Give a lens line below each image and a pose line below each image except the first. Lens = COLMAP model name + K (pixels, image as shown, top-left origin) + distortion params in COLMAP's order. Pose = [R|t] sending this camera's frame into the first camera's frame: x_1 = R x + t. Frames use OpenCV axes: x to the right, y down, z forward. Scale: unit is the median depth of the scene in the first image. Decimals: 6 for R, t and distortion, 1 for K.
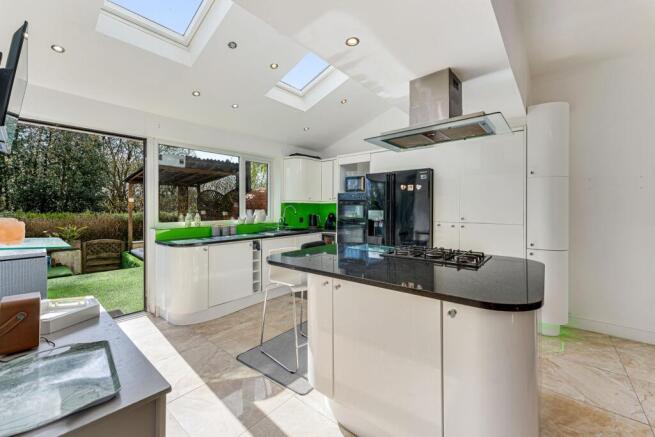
lens RADIAL K [[268.6, 0, 330.2], [0, 268.6, 207.8], [0, 0, 1]] dist [0.000025, -0.000030]
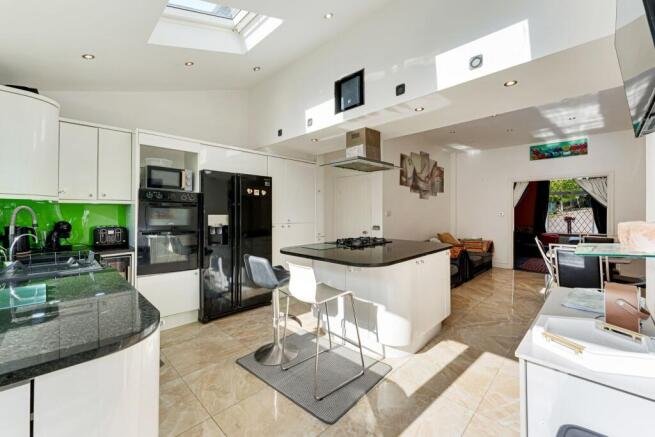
lens RADIAL K [[267.0, 0, 326.9], [0, 267.0, 214.5], [0, 0, 1]] dist [0.000388, -0.000006]
pose [[0.078531, -0.006654, 0.996889, -0.714563], [-0.000457, 0.999977, 0.006711, 0.002763], [-0.996912, -0.000983, 0.078526, 0.653915]]
